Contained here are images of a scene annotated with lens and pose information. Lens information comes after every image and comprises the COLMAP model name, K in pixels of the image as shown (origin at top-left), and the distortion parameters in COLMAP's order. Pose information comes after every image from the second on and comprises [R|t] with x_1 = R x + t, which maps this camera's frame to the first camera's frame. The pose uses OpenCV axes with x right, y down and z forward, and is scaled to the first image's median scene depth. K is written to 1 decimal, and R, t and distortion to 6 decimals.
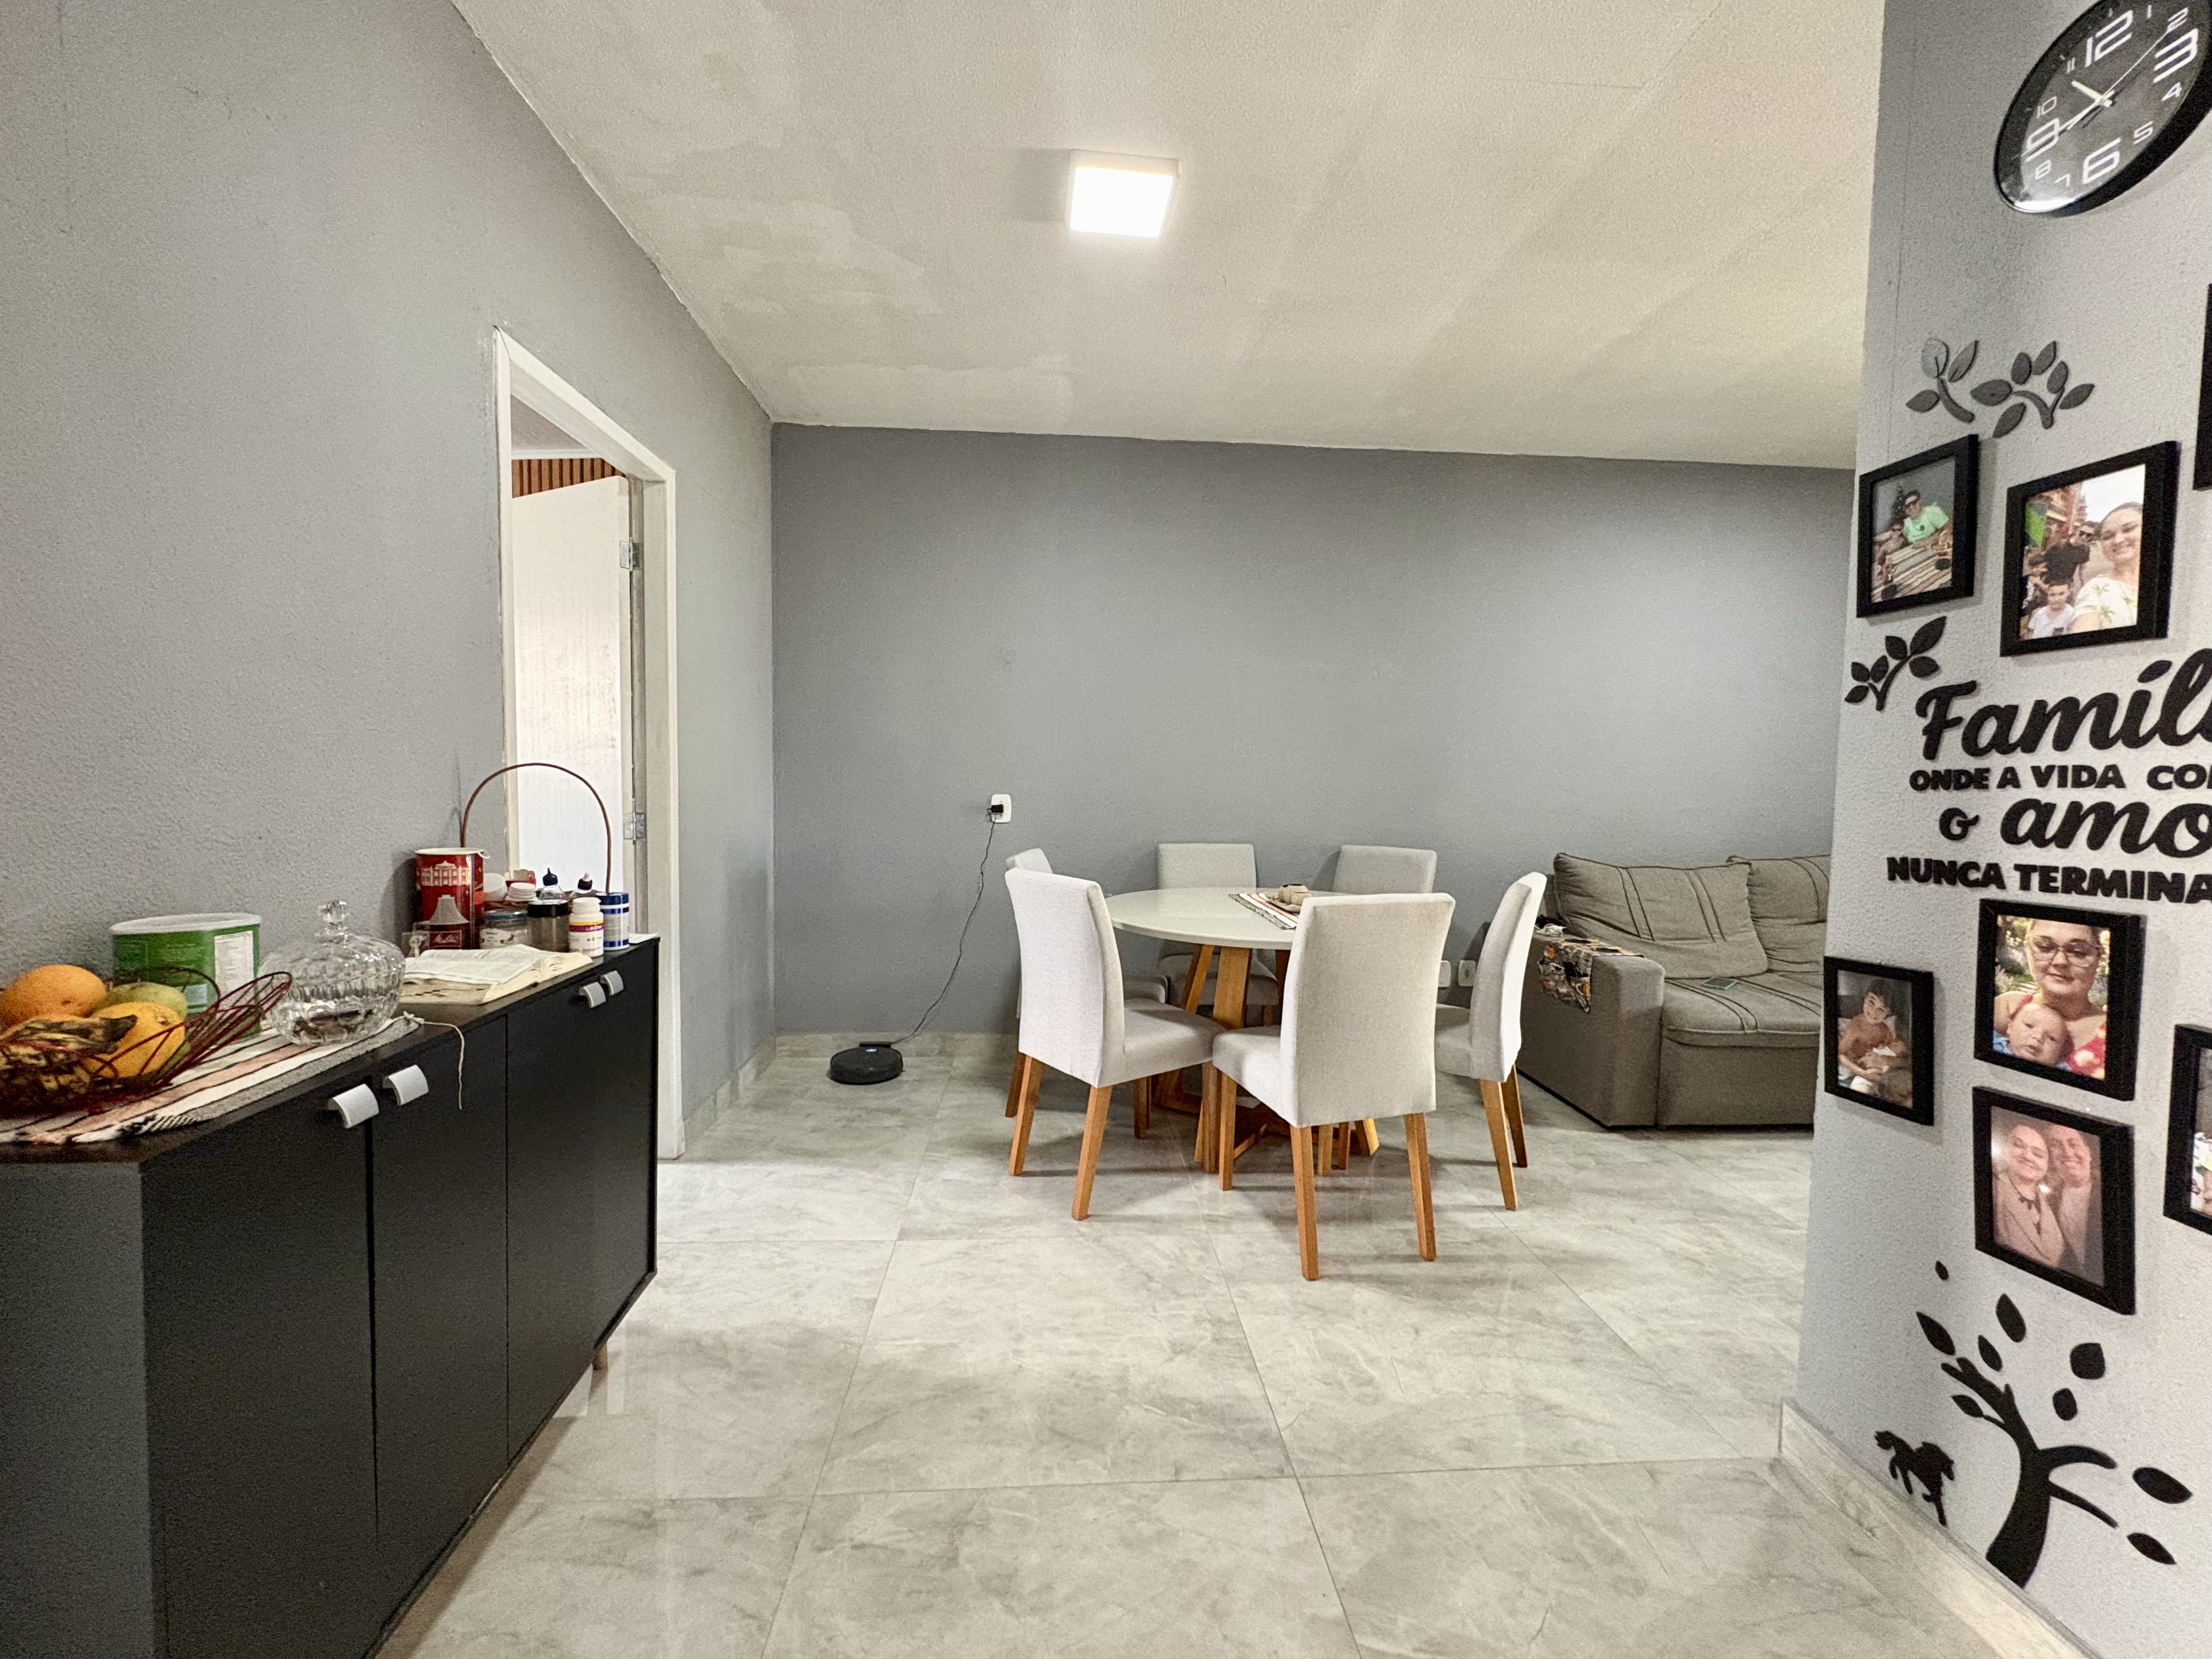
lens RADIAL K [[884.2, 0, 1103.9], [0, 884.2, 825.5], [0, 0, 1]] dist [0.000656, 0.000022]
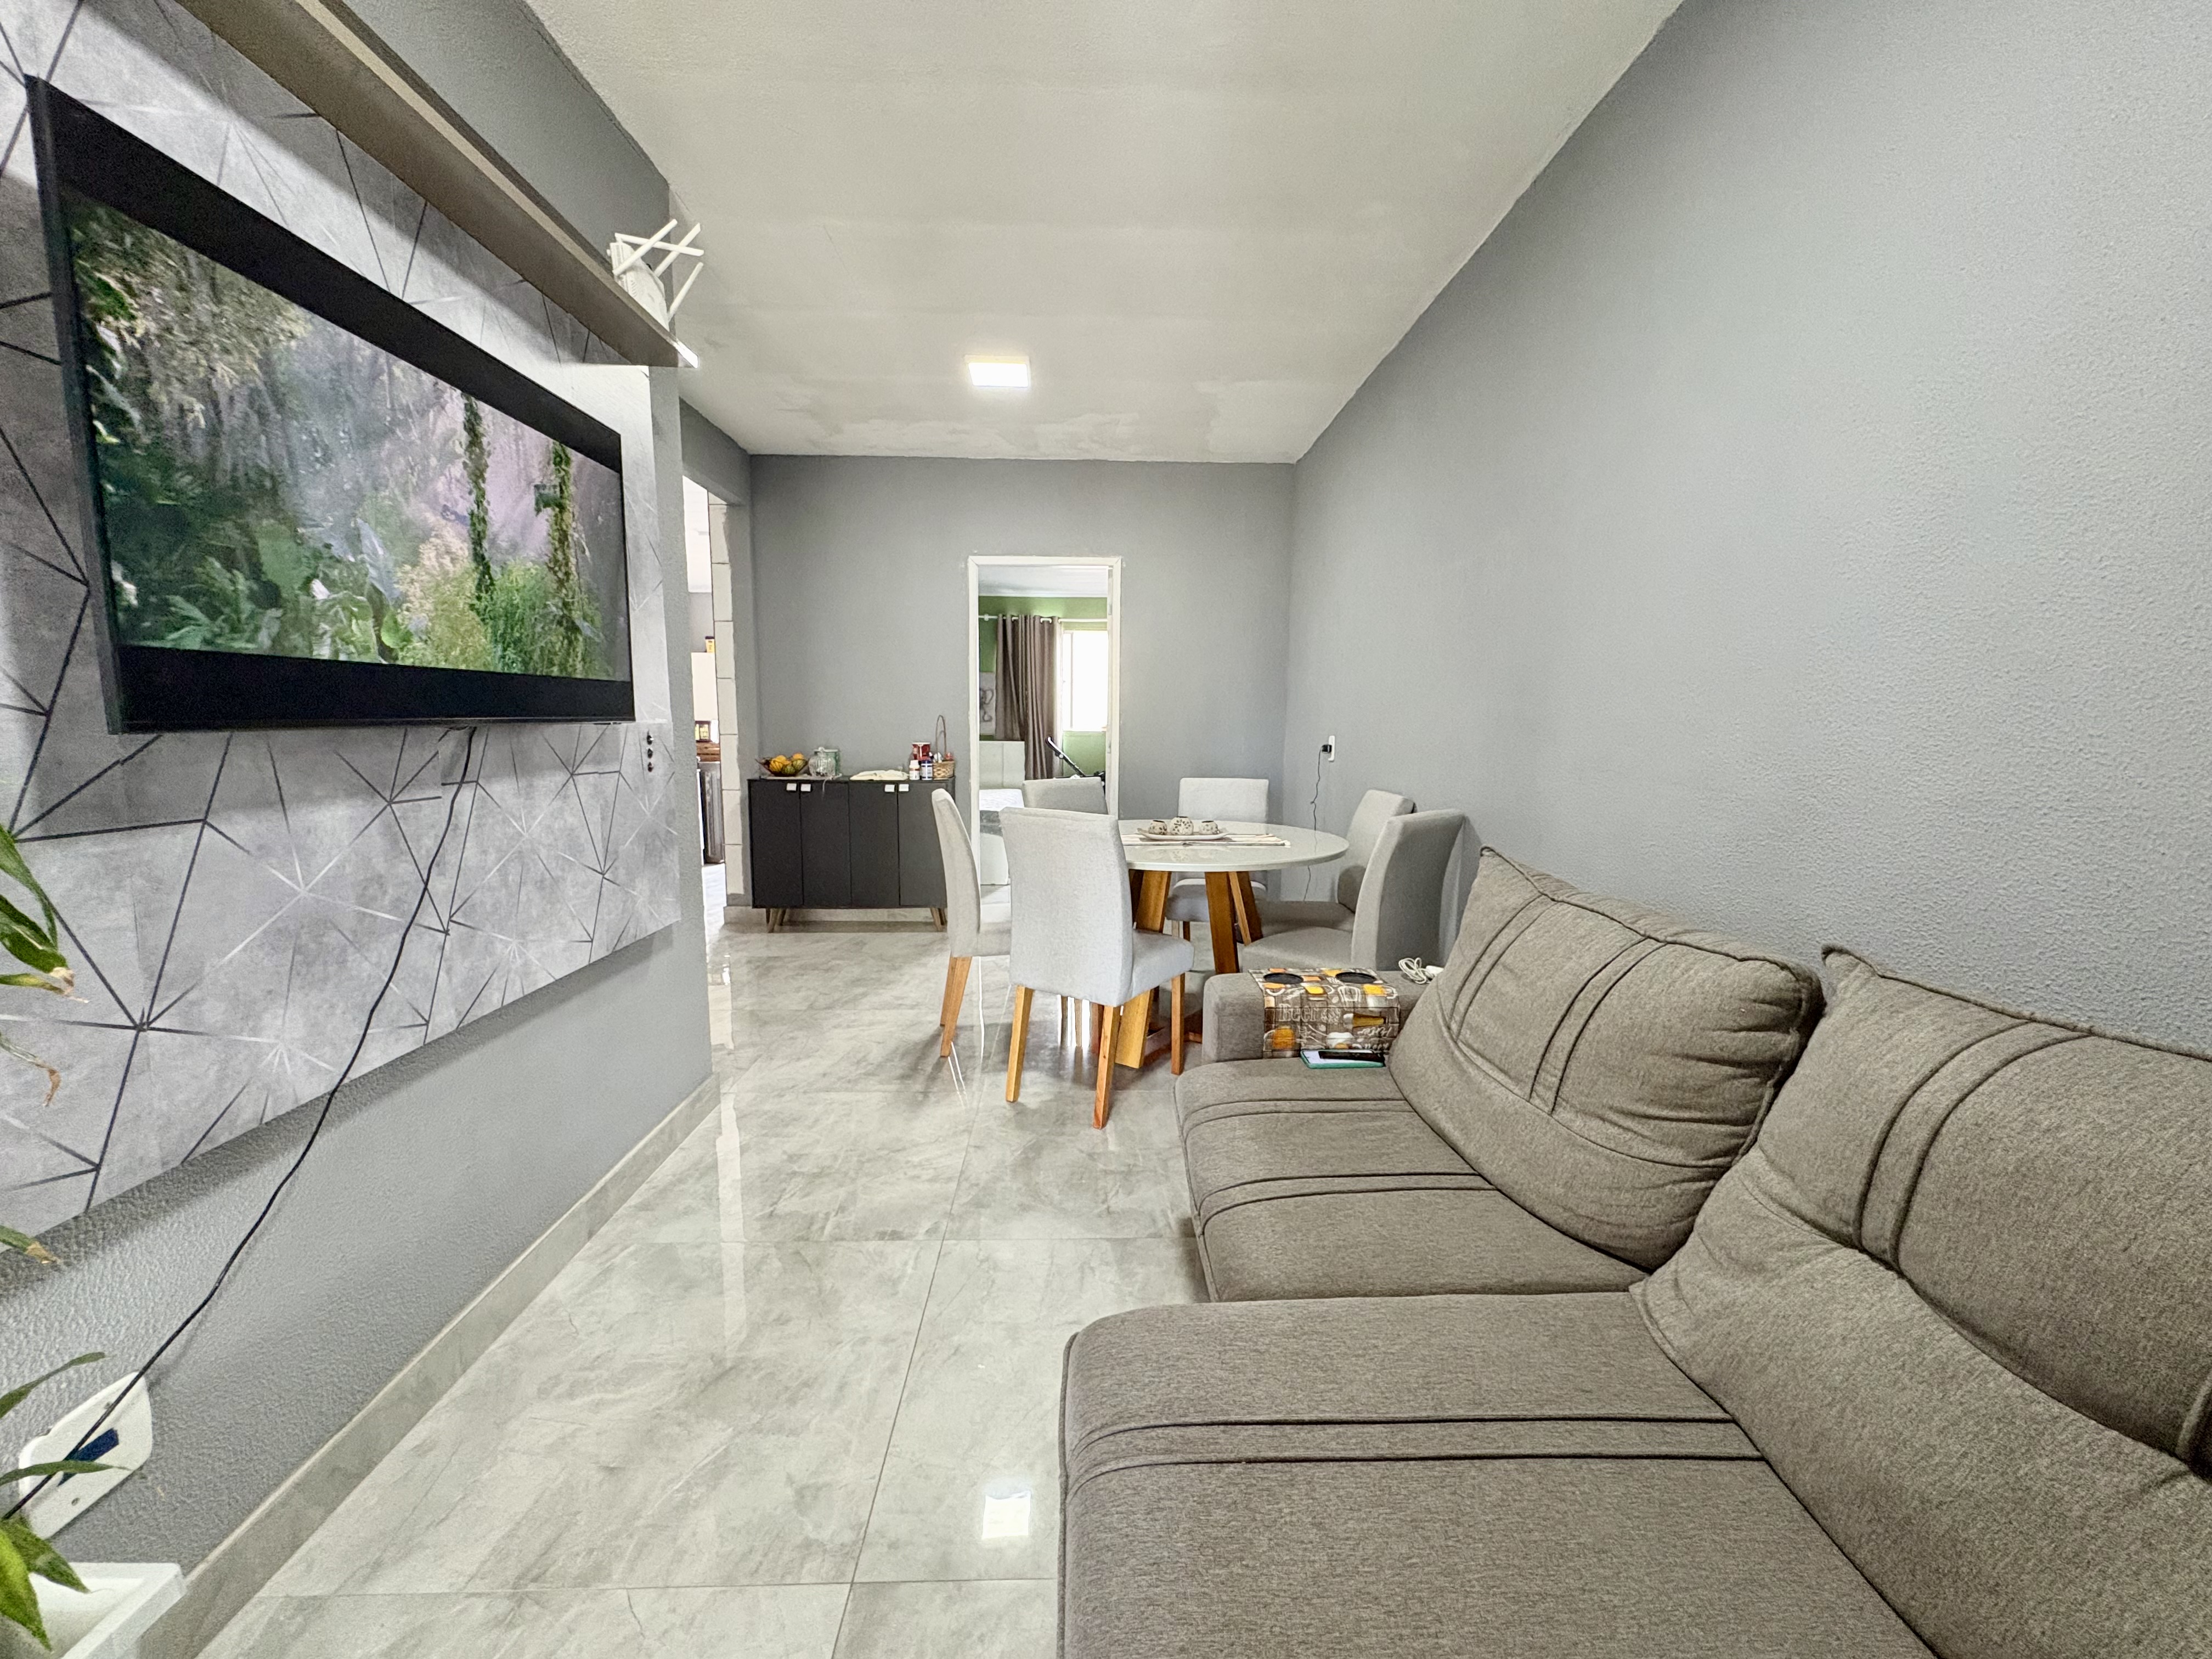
lens RADIAL K [[884.2, 0, 1103.9], [0, 884.2, 825.5], [0, 0, 1]] dist [0.000656, 0.000022]
pose [[-0.045670, 0.103500, -0.993580, 1.106810], [-0.061160, 0.992463, 0.106195, -0.025527], [0.997083, 0.065618, -0.038995, 0.824560]]
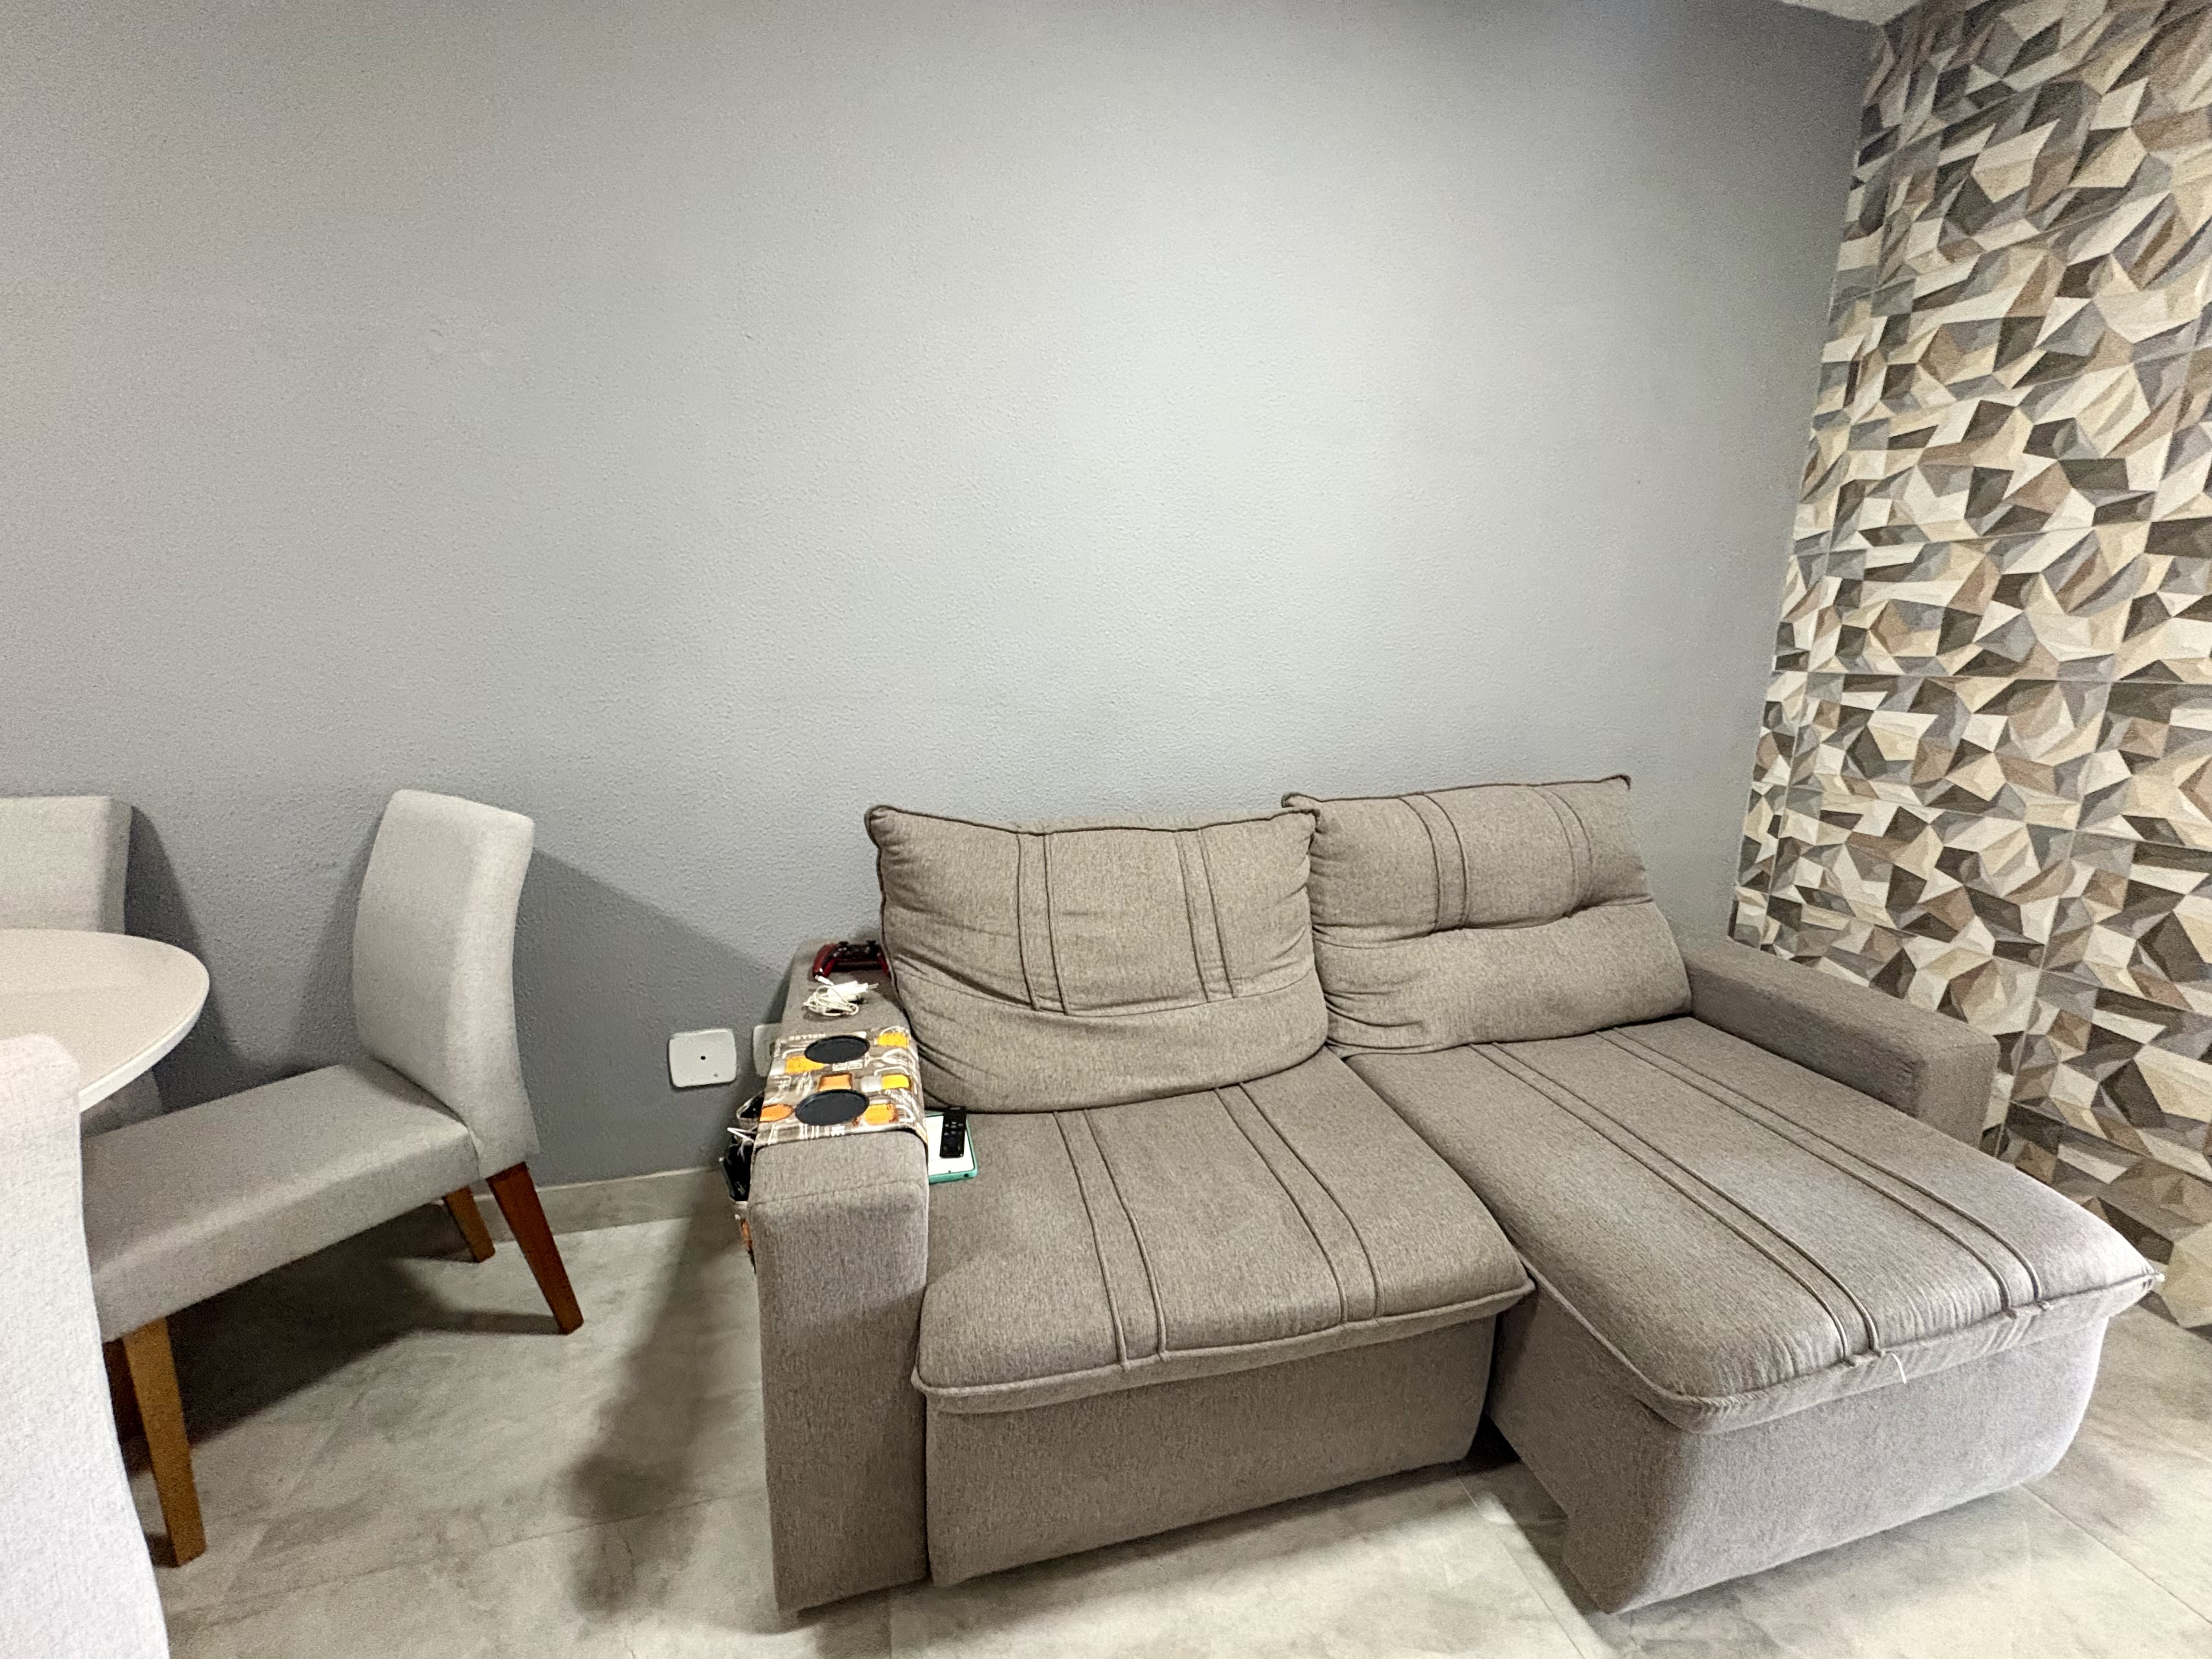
lens RADIAL K [[884.2, 0, 1103.9], [0, 884.2, 825.5], [0, 0, 1]] dist [0.000656, 0.000022]
pose [[0.982826, -0.033848, 0.181406, 0.570240], [0.005969, 0.988351, 0.152073, -0.023151], [-0.184440, -0.148378, 0.971579, 0.601645]]
